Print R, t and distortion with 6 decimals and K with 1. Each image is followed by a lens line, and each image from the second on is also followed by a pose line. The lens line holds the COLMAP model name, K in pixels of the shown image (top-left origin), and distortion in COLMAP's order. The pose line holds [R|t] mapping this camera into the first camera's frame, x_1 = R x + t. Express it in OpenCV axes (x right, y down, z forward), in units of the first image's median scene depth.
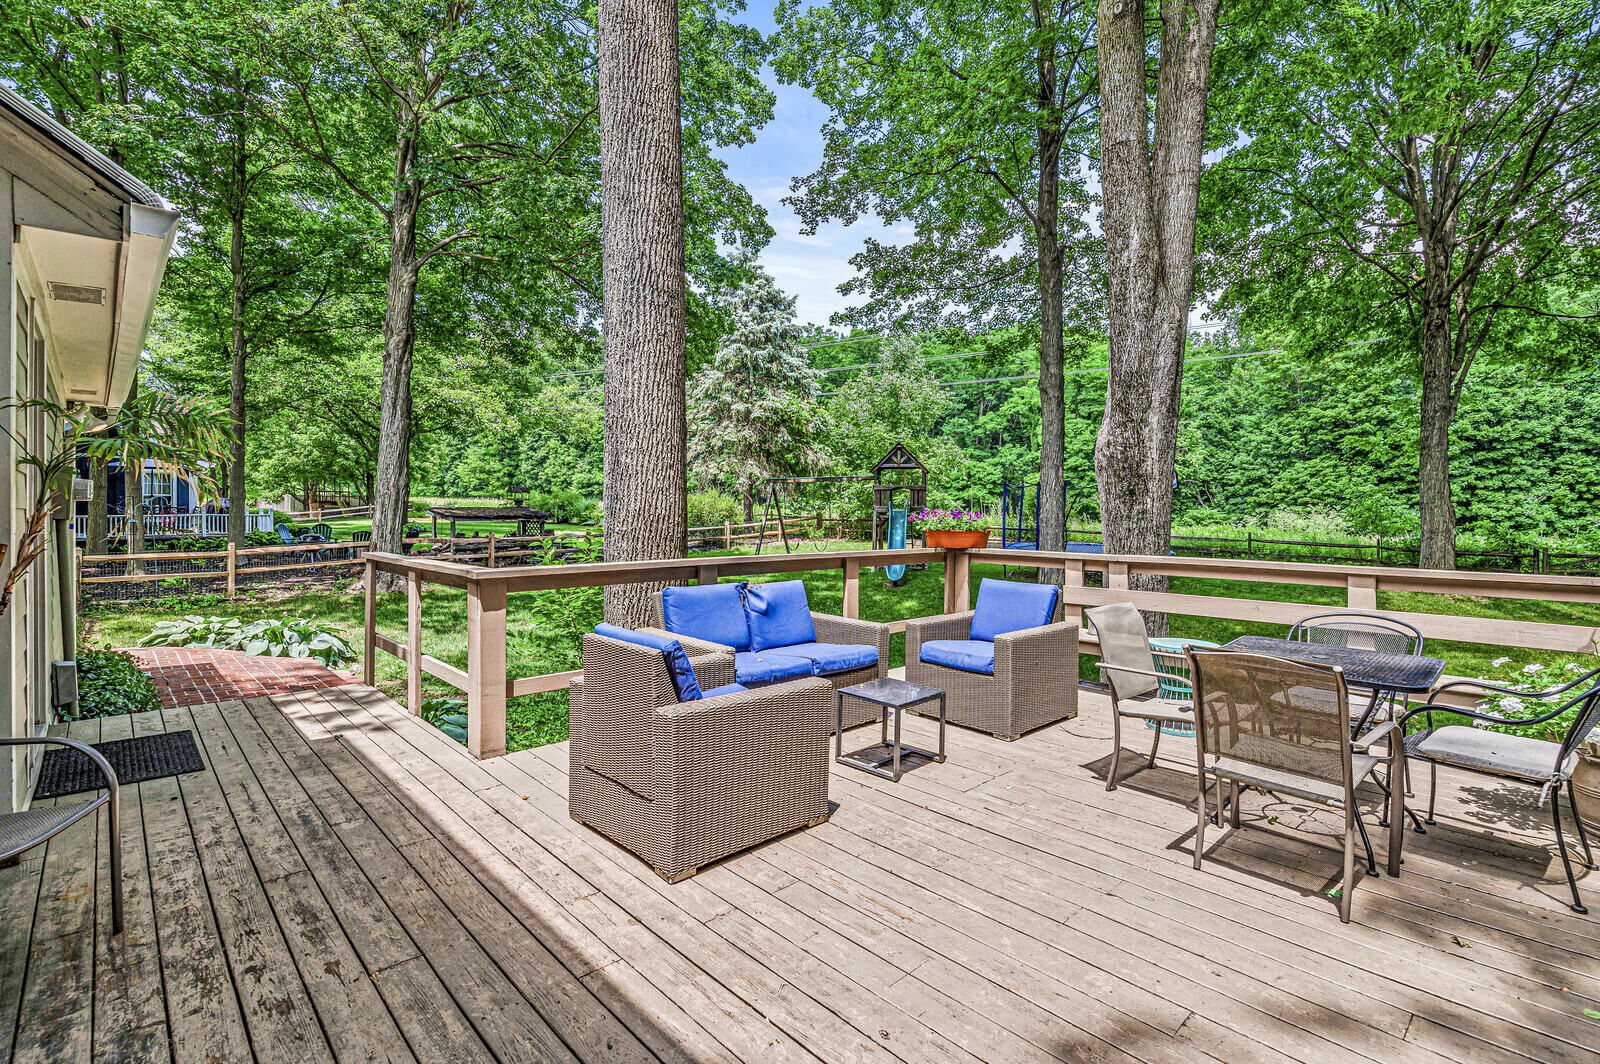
lens RADIAL K [[740.6, 0, 811.2], [0, 740.6, 523.5], [0, 0, 1]] dist [-0.011632, -0.000263]
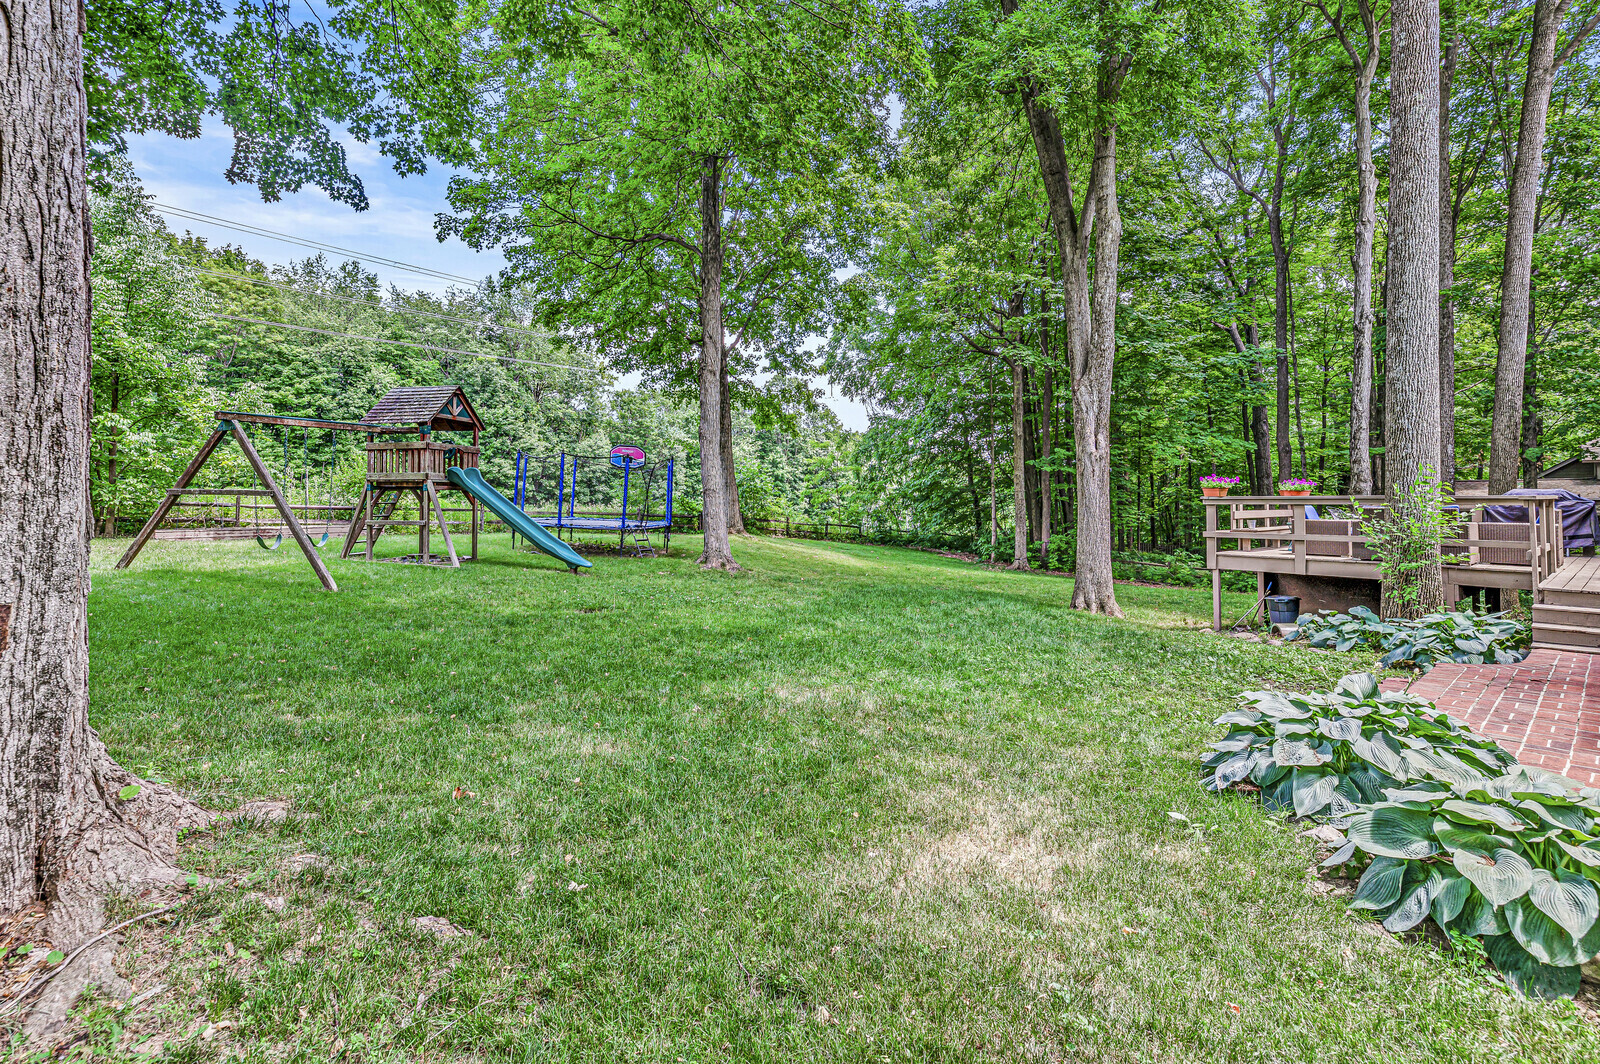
lens RADIAL K [[696.0, 0, 810.3], [0, 696.0, 496.2], [0, 0, 1]] dist [0.002999, -0.002320]
pose [[0.060754, -0.000530, 0.998153, -6.462138], [0.018845, 0.999822, -0.000616, 0.090185], [-0.997975, 0.018847, 0.060753, 7.275244]]
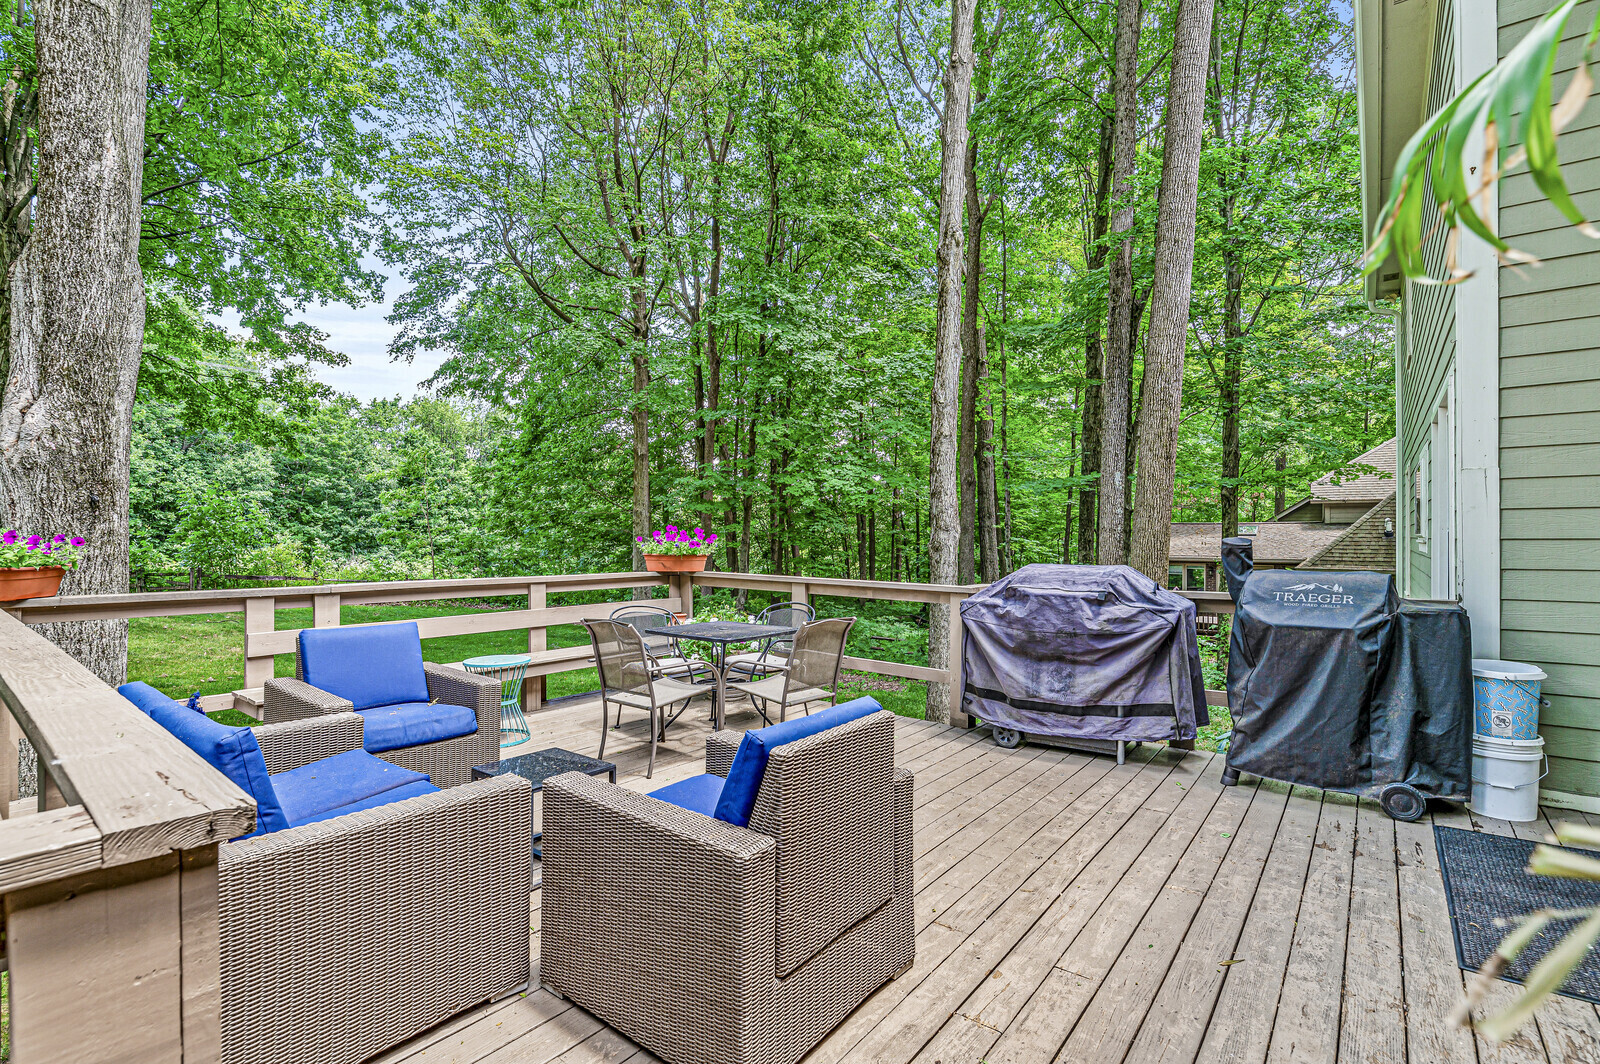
lens RADIAL K [[740.6, 0, 803.1], [0, 740.6, 535.0], [0, 0, 1]] dist [-0.011632, -0.000263]
pose [[-0.139646, -0.003788, 0.990194, -0.355369], [0.013113, 0.999898, 0.005674, -0.008775], [-0.990115, 0.013777, -0.139582, 0.428138]]
